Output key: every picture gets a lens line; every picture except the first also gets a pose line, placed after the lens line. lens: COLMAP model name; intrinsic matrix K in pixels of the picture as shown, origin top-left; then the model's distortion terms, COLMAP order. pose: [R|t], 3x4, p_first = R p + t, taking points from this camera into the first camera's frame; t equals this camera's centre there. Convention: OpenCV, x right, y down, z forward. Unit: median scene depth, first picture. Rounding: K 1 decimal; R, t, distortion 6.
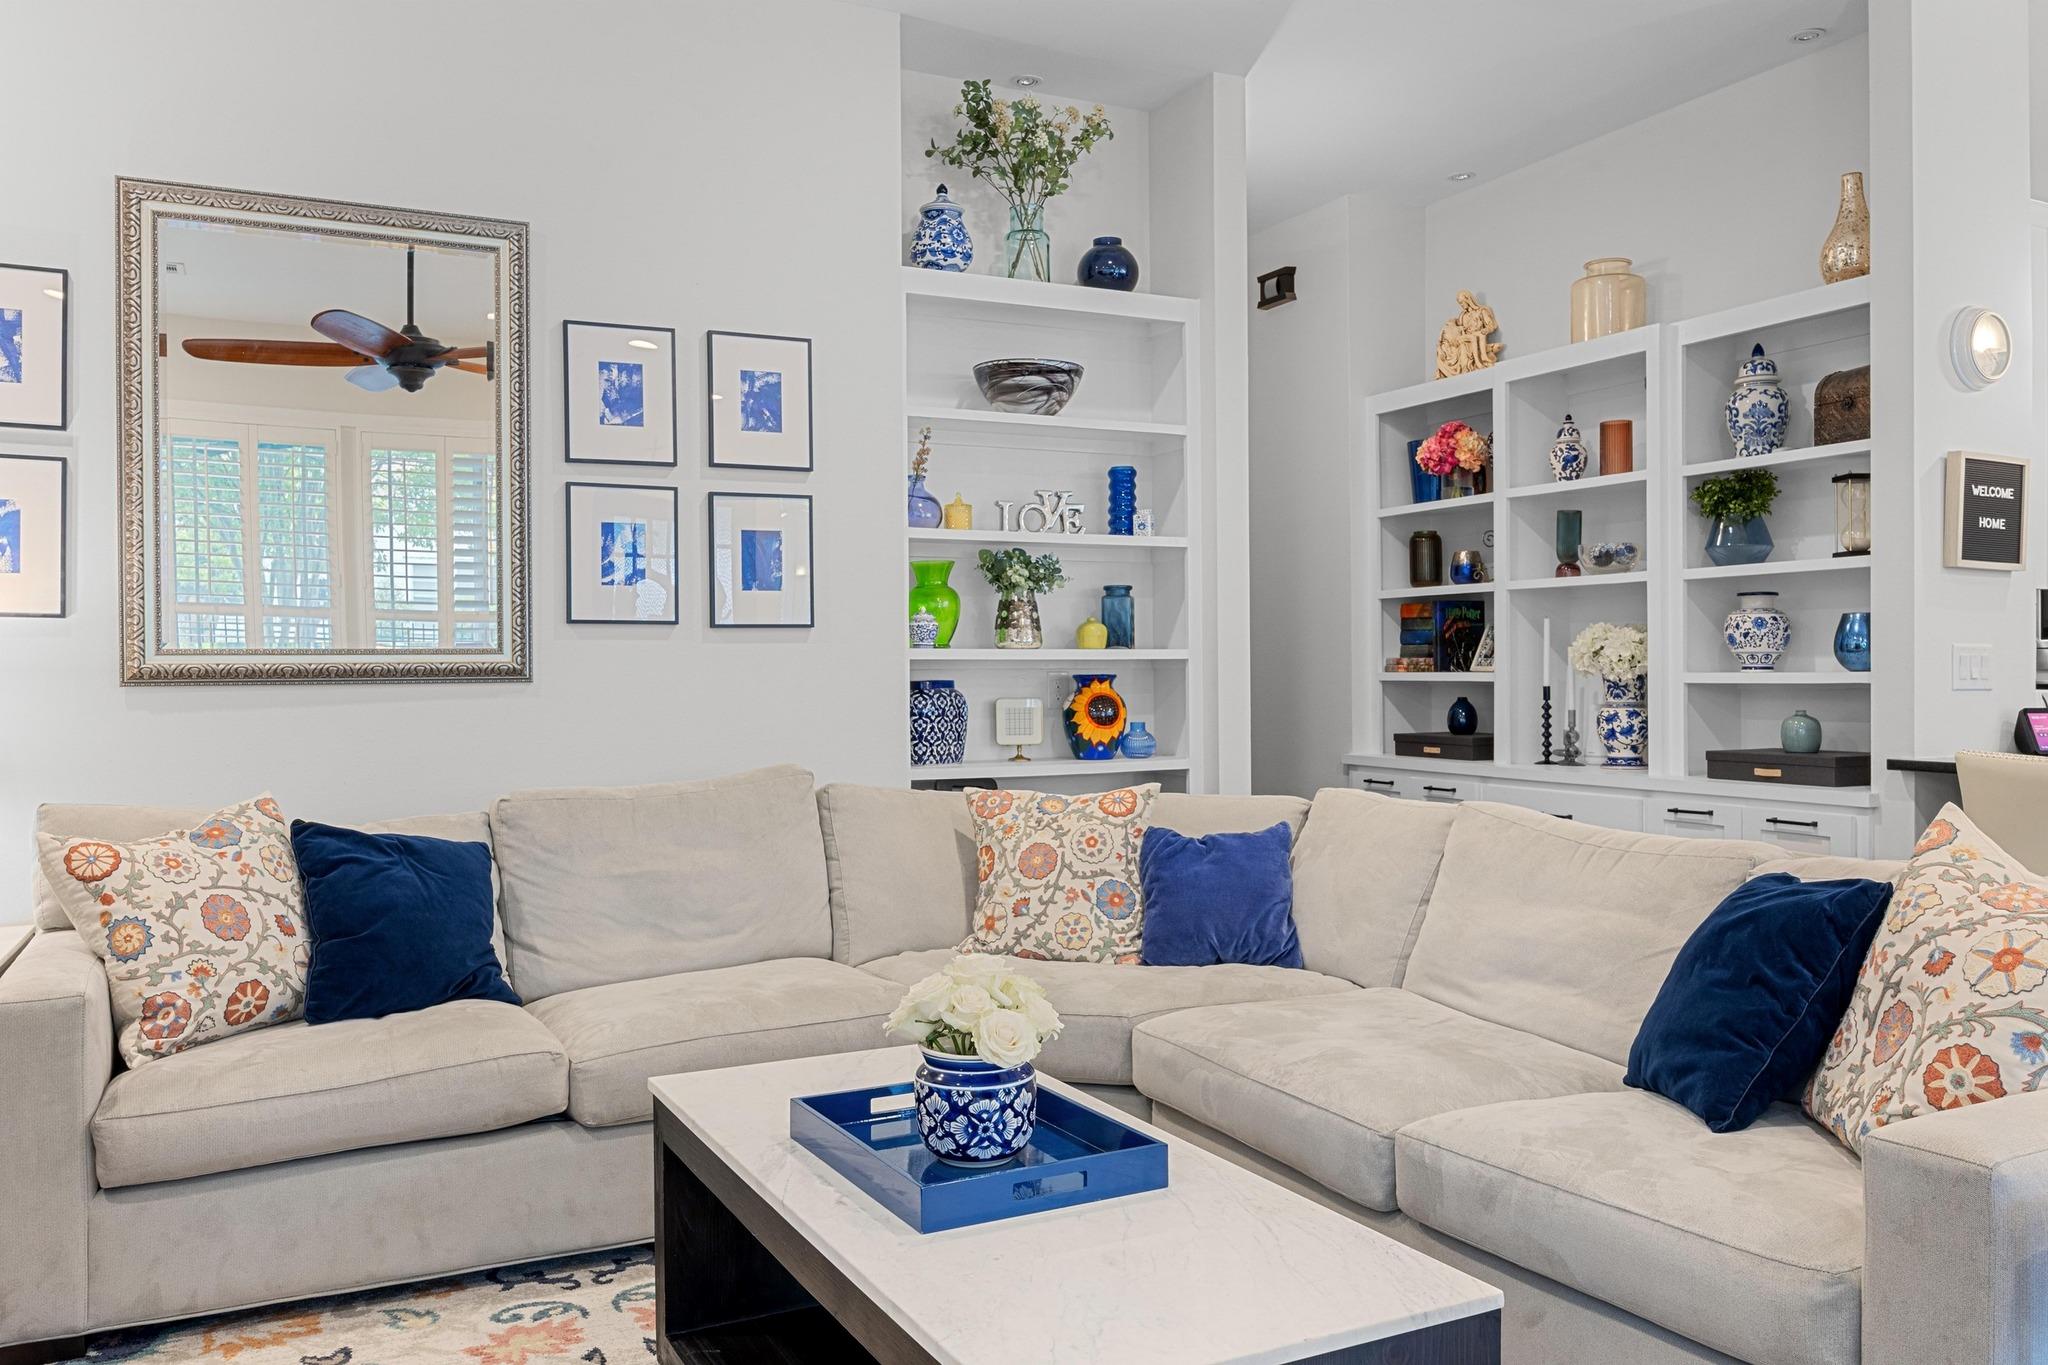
lens RADIAL K [[1547.2, 0, 1030.5], [0, 1547.2, 676.1], [0, 0, 1]] dist [-0.005070, 0.001348]
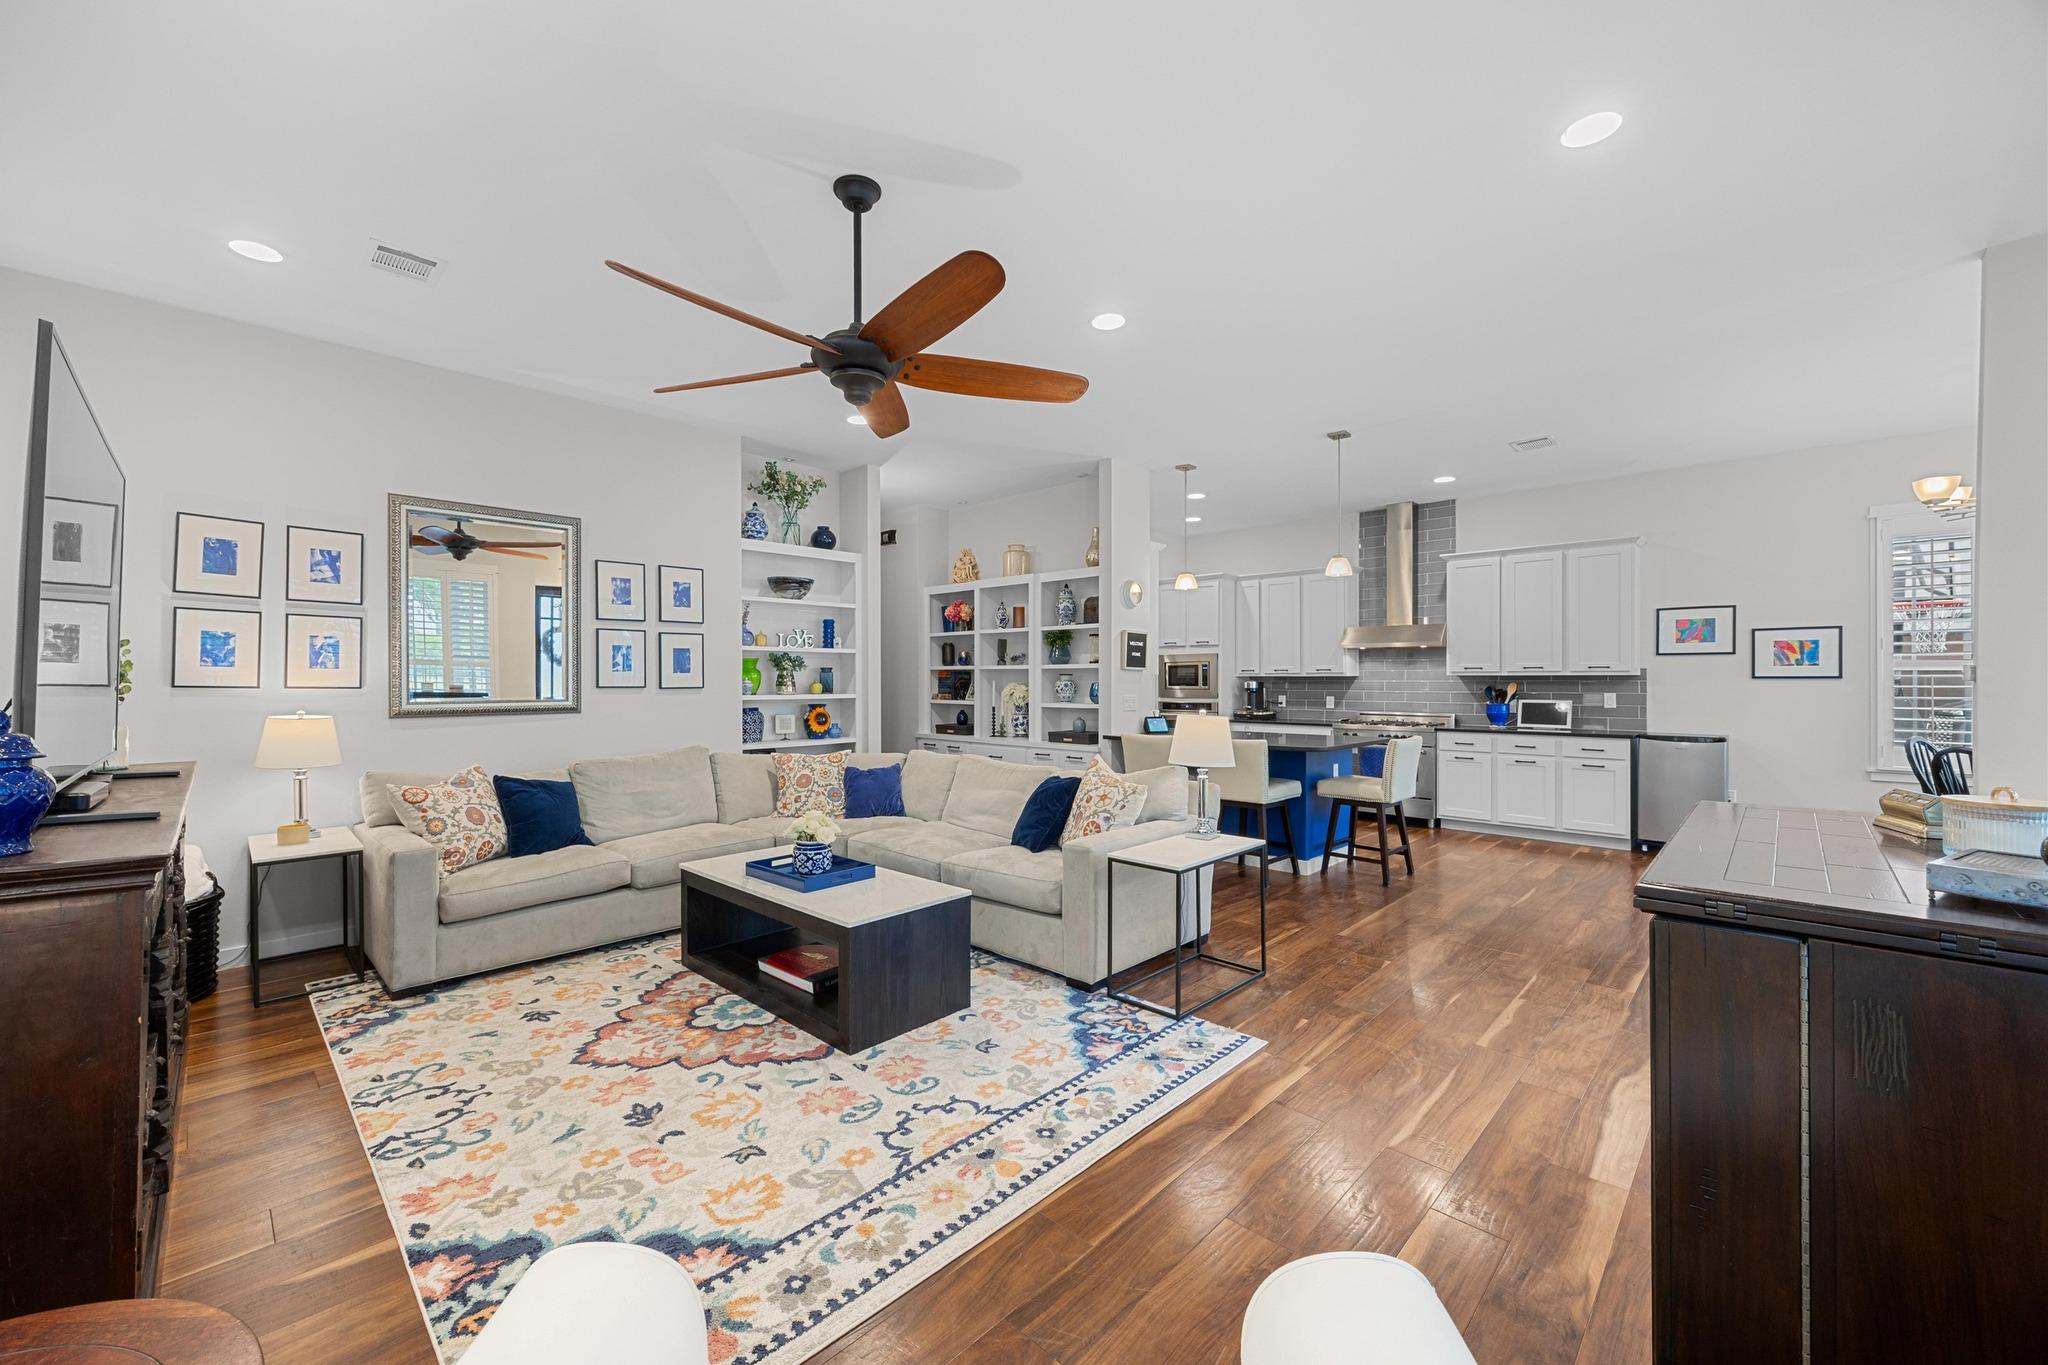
lens RADIAL K [[773.2, 0, 1014.2], [0, 773.2, 684.3], [0, 0, 1]] dist [-0.001343, 0.000340]
pose [[0.943218, 0.004231, 0.332146, -0.086878], [-0.003832, 0.999991, -0.001857, -0.038656], [-0.332151, 0.000479, 0.943226, -0.316133]]
